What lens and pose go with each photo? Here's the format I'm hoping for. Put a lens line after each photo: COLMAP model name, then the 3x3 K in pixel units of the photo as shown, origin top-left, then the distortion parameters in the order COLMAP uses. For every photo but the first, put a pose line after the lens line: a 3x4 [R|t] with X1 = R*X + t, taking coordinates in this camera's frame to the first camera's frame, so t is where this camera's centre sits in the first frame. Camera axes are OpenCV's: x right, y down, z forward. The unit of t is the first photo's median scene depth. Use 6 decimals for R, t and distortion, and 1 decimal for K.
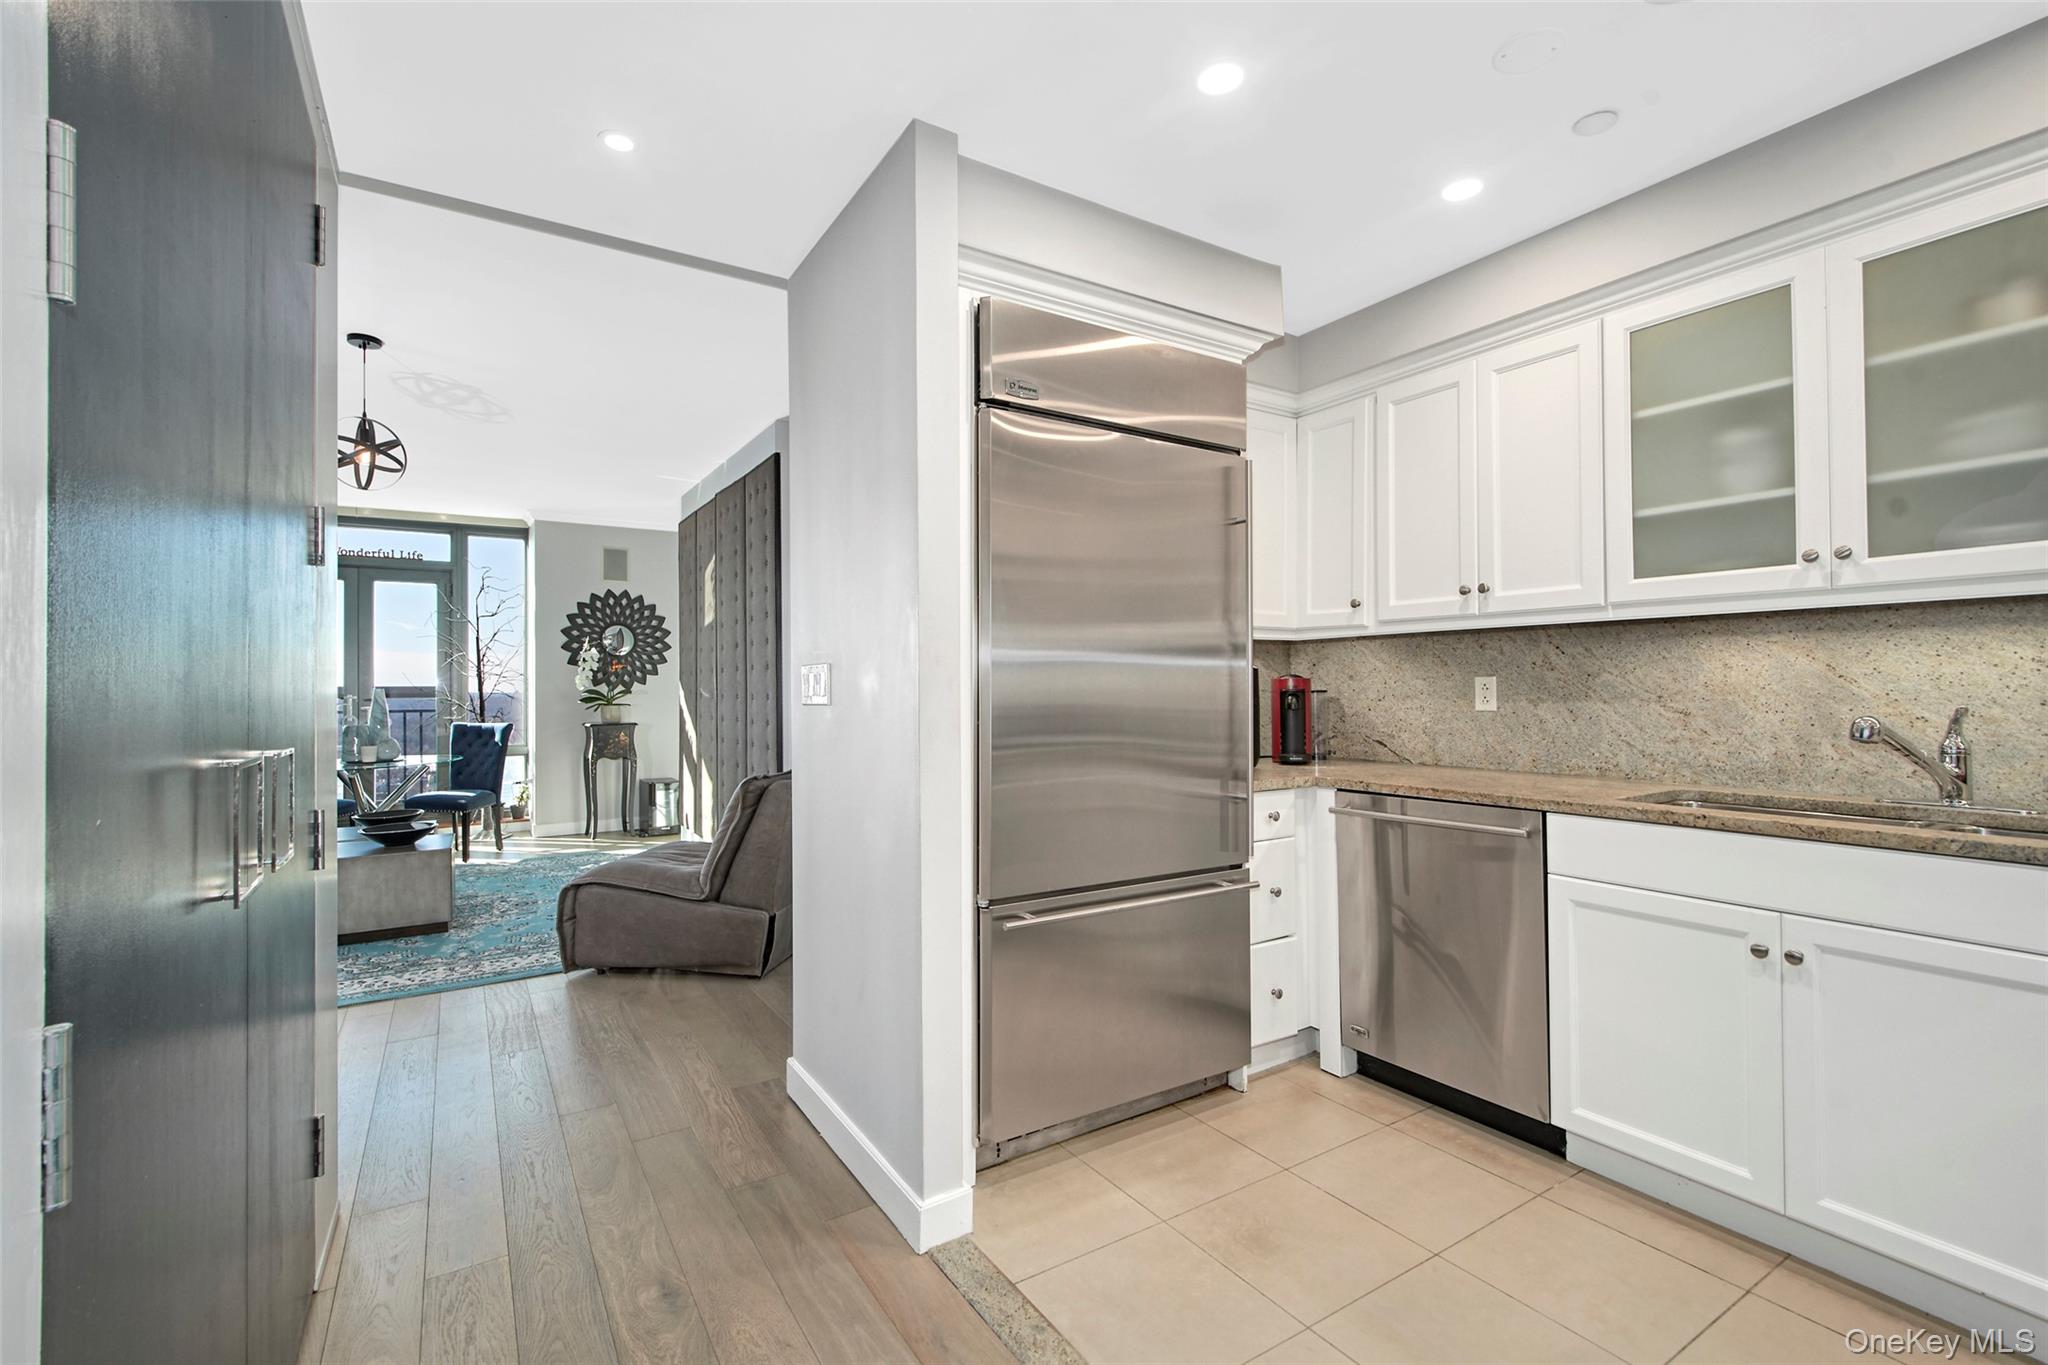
lens RADIAL K [[917.4, 0, 1025.3], [0, 917.4, 681.1], [0, 0, 1]] dist [0.010594, -0.003298]
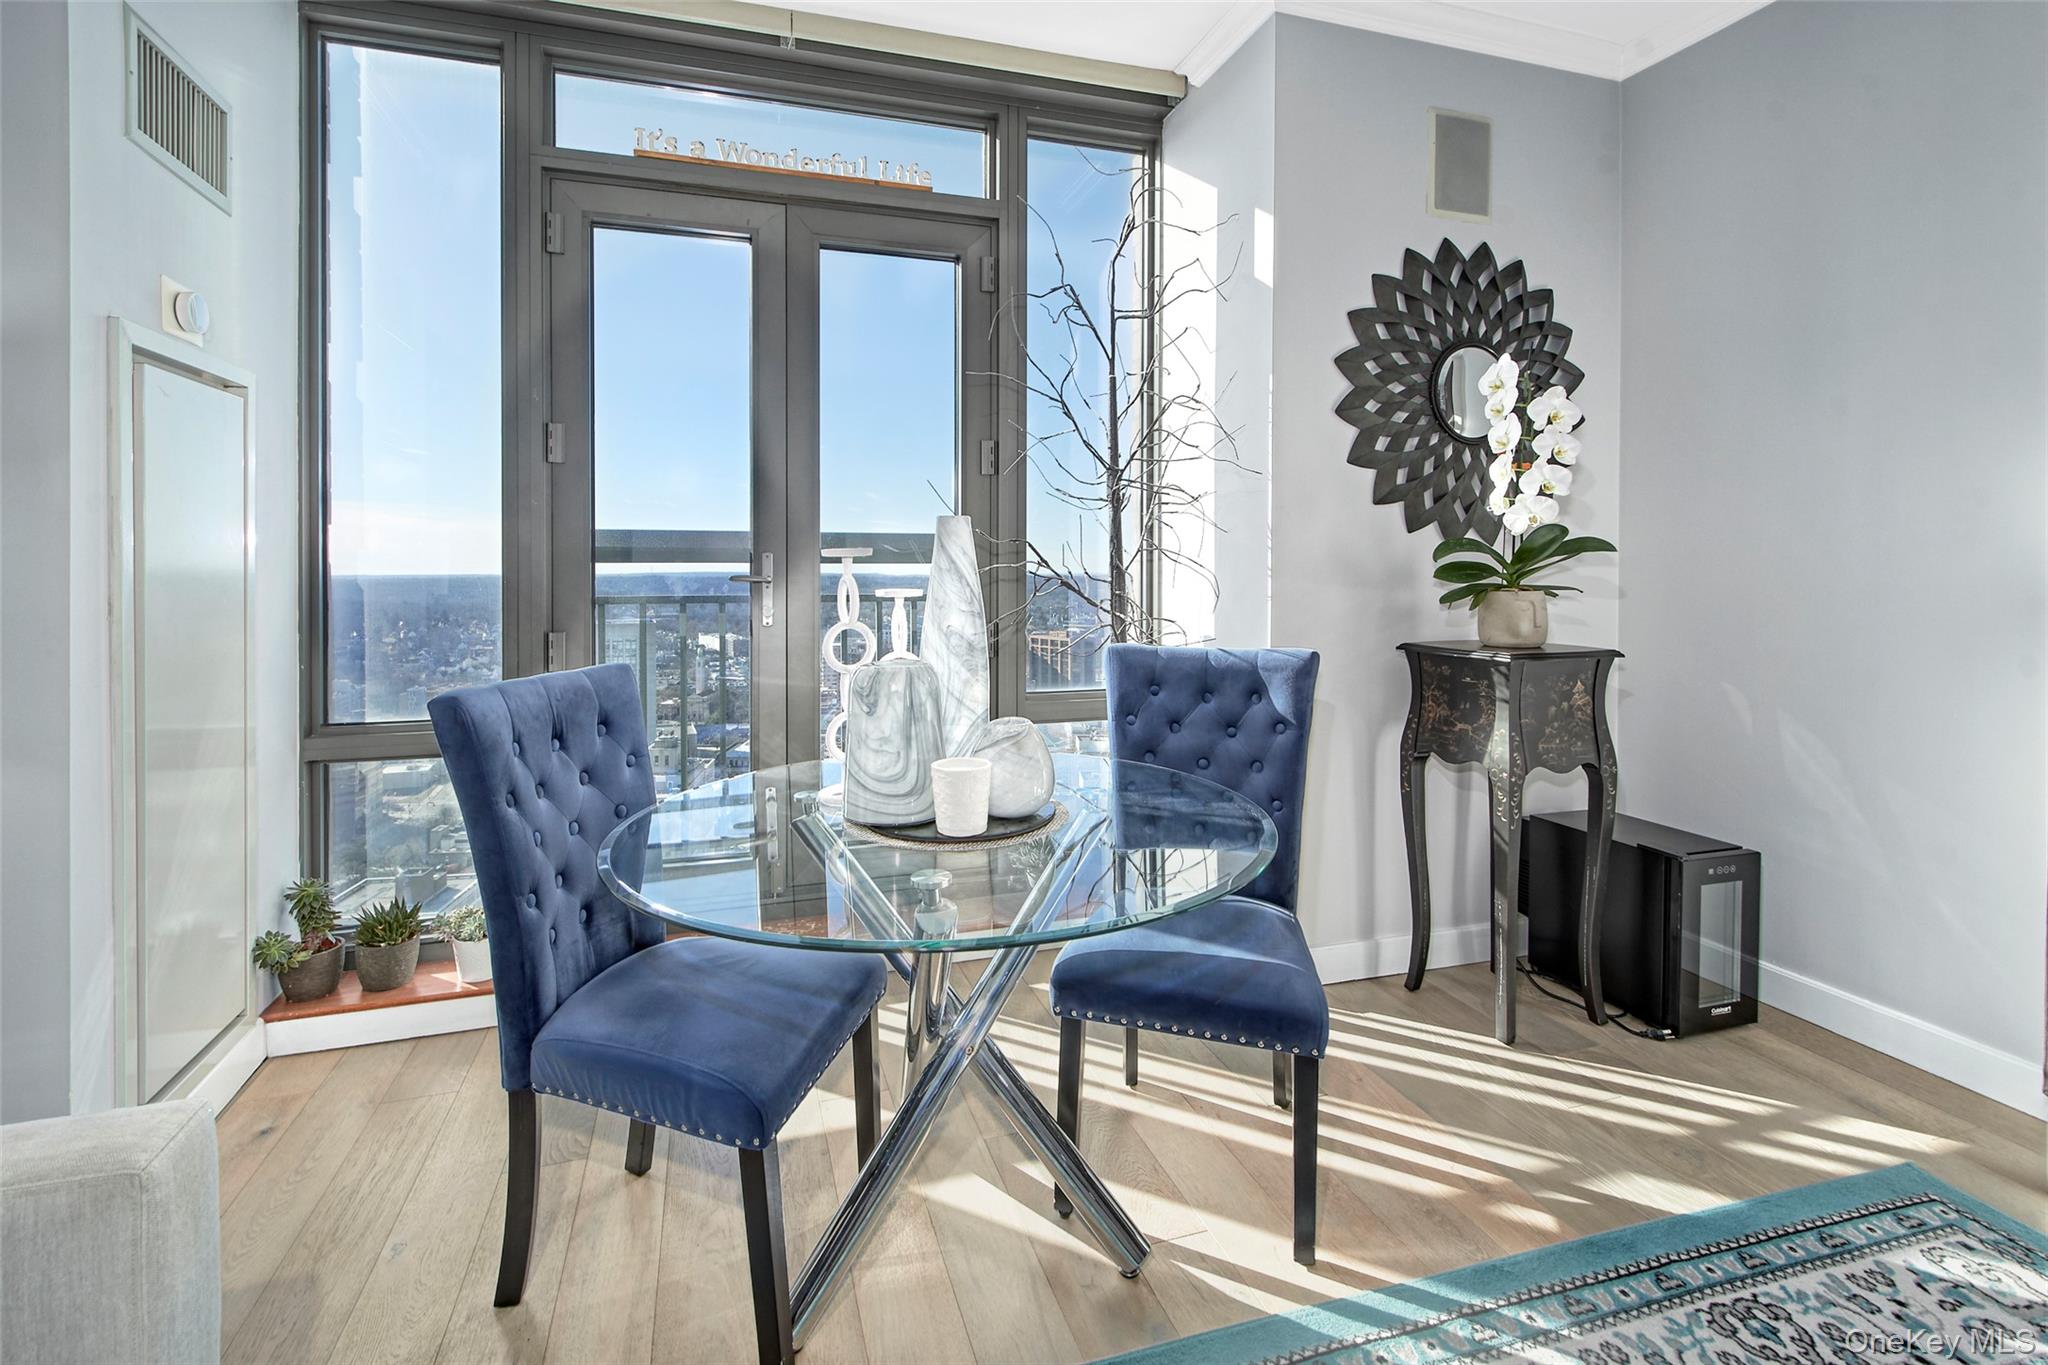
lens RADIAL K [[917.4, 0, 1003.7], [0, 917.4, 583.0], [0, 0, 1]] dist [0.010594, -0.003298]
pose [[0.966859, 0.009101, -0.255149, -0.587136], [-0.003238, 0.999721, 0.023390, 0.019057], [0.255291, -0.021789, 0.966619, 0.714346]]
